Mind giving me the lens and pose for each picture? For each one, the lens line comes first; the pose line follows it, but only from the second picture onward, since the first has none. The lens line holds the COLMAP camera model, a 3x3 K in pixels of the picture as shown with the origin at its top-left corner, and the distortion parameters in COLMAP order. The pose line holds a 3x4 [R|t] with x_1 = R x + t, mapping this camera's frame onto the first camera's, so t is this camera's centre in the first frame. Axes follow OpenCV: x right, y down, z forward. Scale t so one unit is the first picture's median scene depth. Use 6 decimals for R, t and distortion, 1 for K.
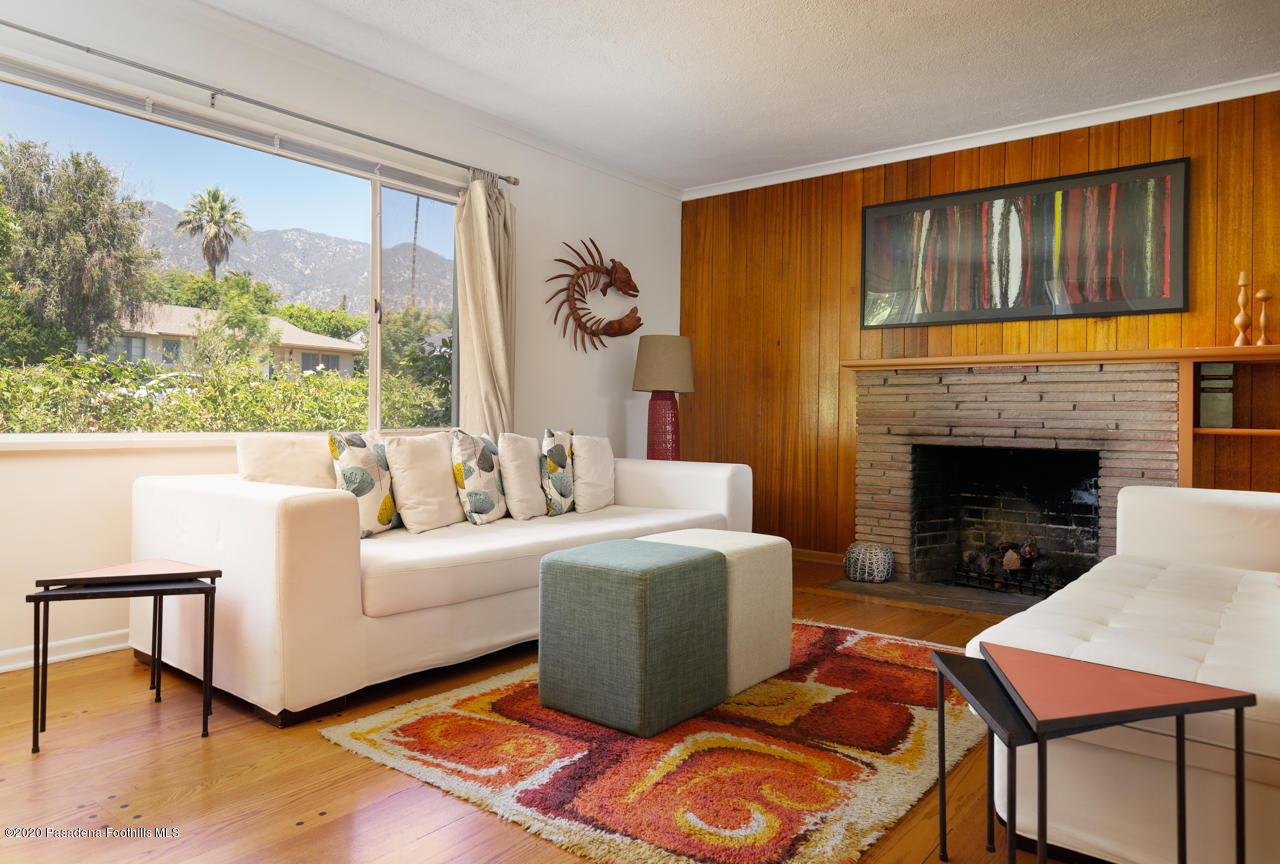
lens RADIAL K [[809.0, 0, 640.1], [0, 809.0, 412.6], [0, 0, 1]] dist [0.010754, -0.008147]
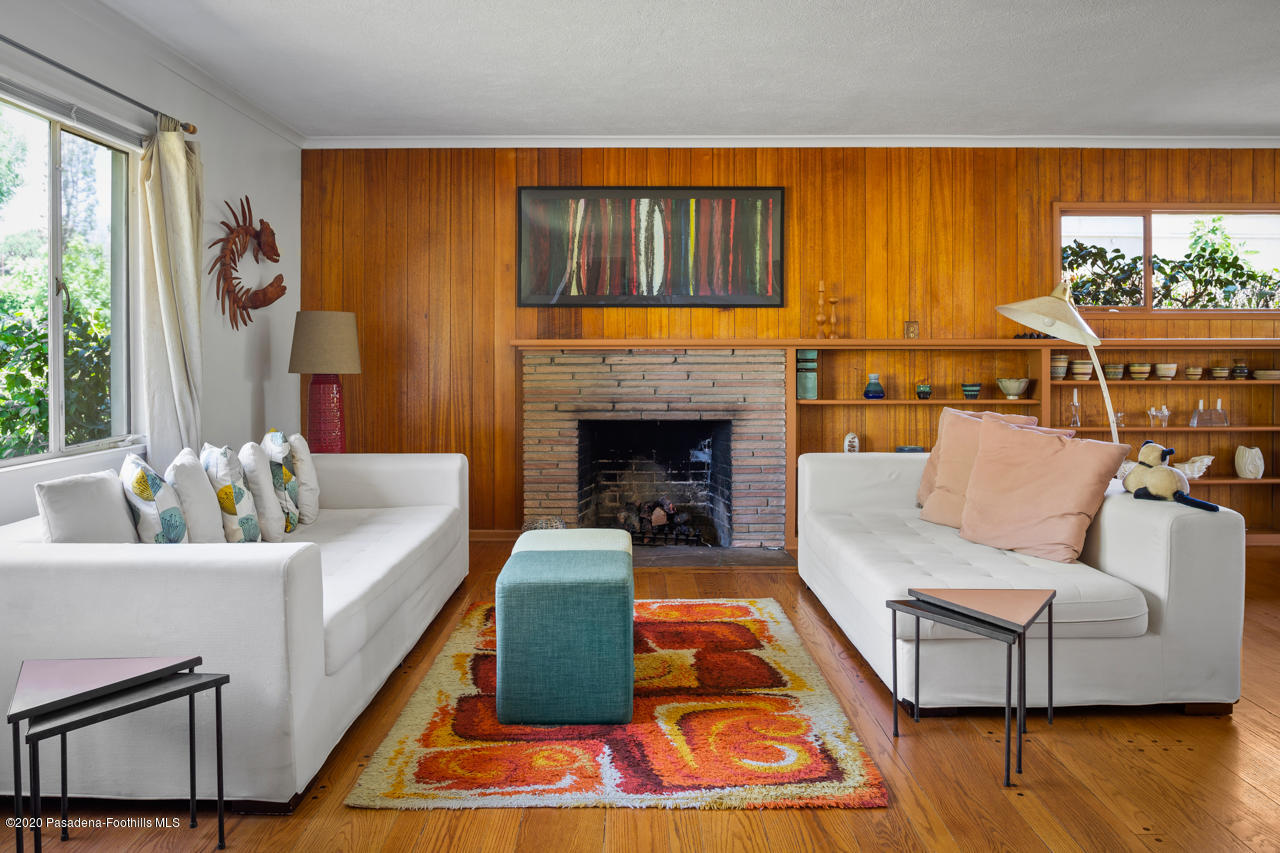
lens RADIAL K [[943.2, 0, 625.0], [0, 943.2, 359.1], [0, 0, 1]] dist [-0.049943, 0.026445]
pose [[0.791460, -0.019438, 0.610912, -0.404375], [0.008813, 0.999753, 0.020393, -0.071060], [-0.611157, -0.010756, 0.791436, -0.020209]]
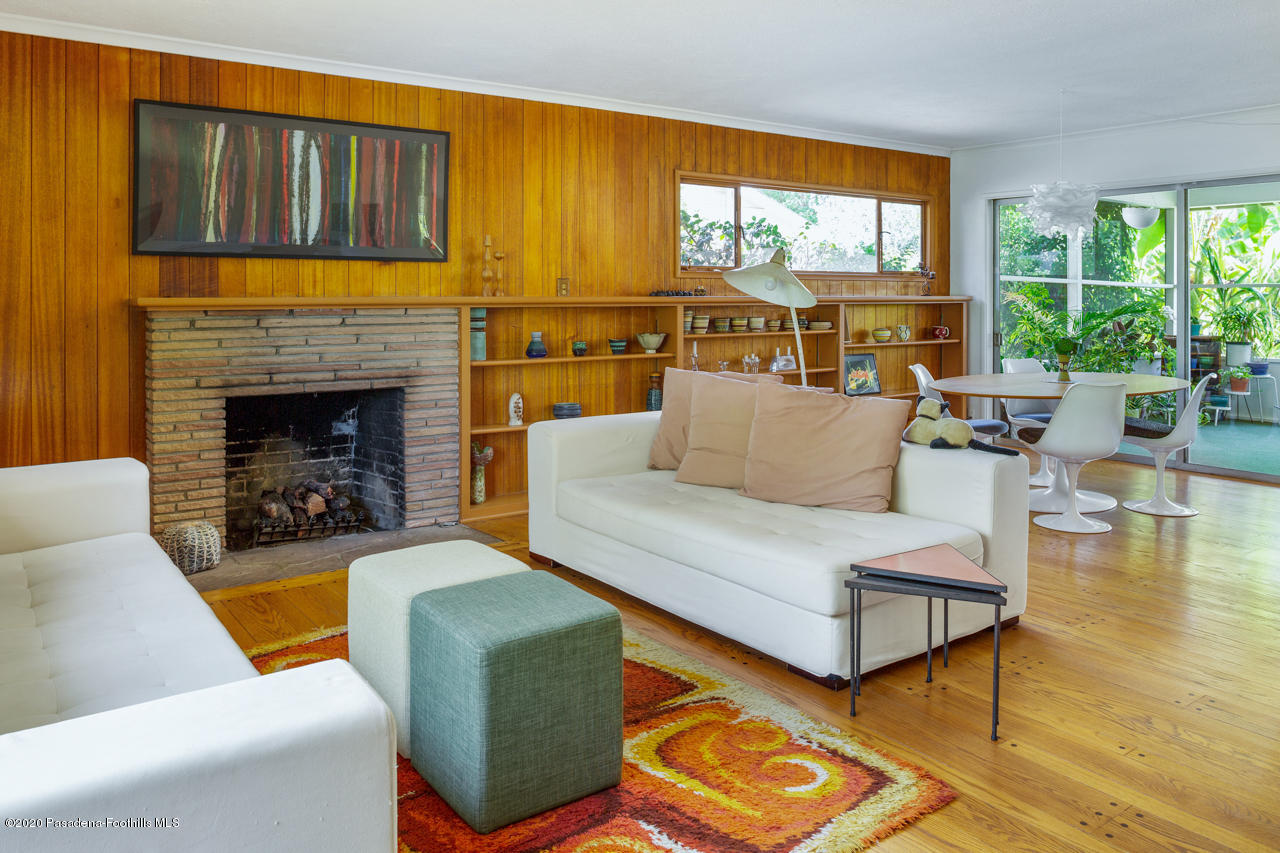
lens RADIAL K [[923.0, 0, 601.0], [0, 923.0, 302.5], [0, 0, 1]] dist [-0.053810, 0.033860]
pose [[0.300509, -0.023540, 0.953488, -0.508559], [-0.001440, 0.999683, 0.025134, -0.093803], [-0.953778, -0.008926, 0.300380, 0.359020]]
